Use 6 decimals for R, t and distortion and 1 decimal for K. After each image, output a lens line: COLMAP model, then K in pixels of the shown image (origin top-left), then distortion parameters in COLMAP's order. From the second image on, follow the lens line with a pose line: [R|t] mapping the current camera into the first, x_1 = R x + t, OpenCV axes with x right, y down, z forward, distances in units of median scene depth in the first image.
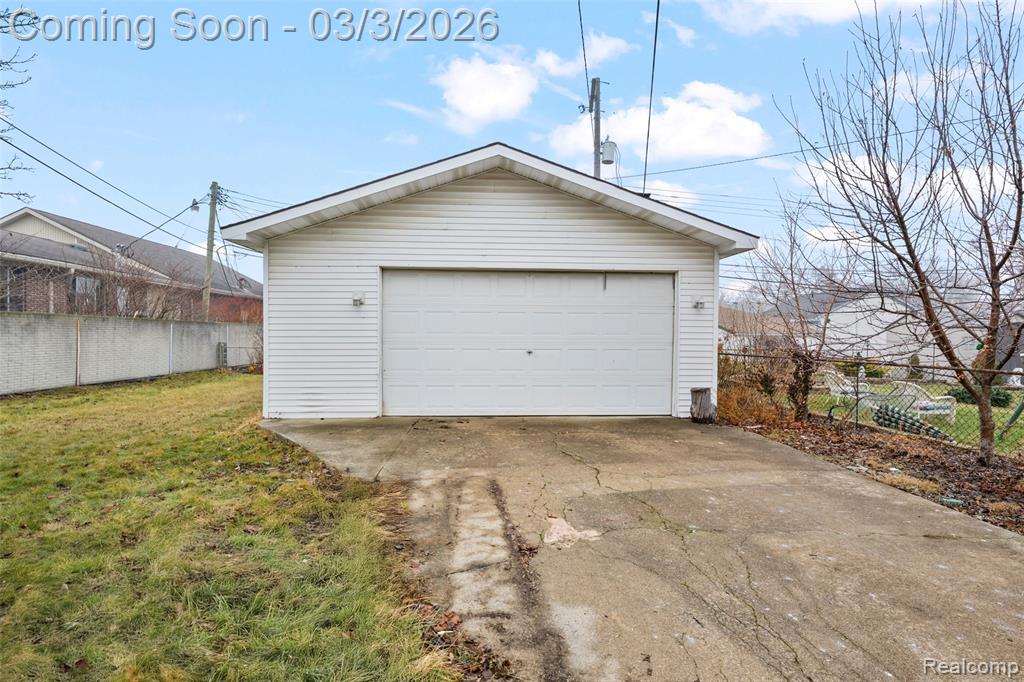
lens RADIAL K [[483.5, 0, 511.1], [0, 483.5, 337.1], [0, 0, 1]] dist [-0.001622, -0.000386]
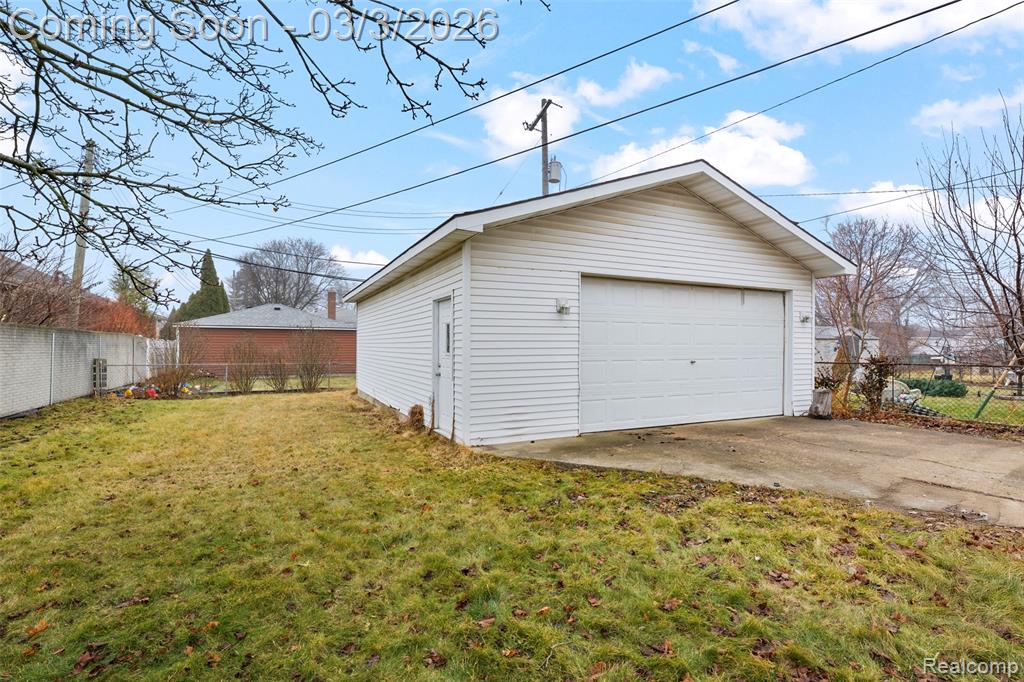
lens RADIAL K [[486.4, 0, 512.0], [0, 486.4, 341.0], [0, 0, 1]] dist [0.001334, 0.000089]
pose [[0.921289, 0.000314, 0.388879, -0.725934], [0.006302, 0.999856, -0.015736, -0.000315], [-0.388828, 0.016948, 0.921154, 0.183725]]
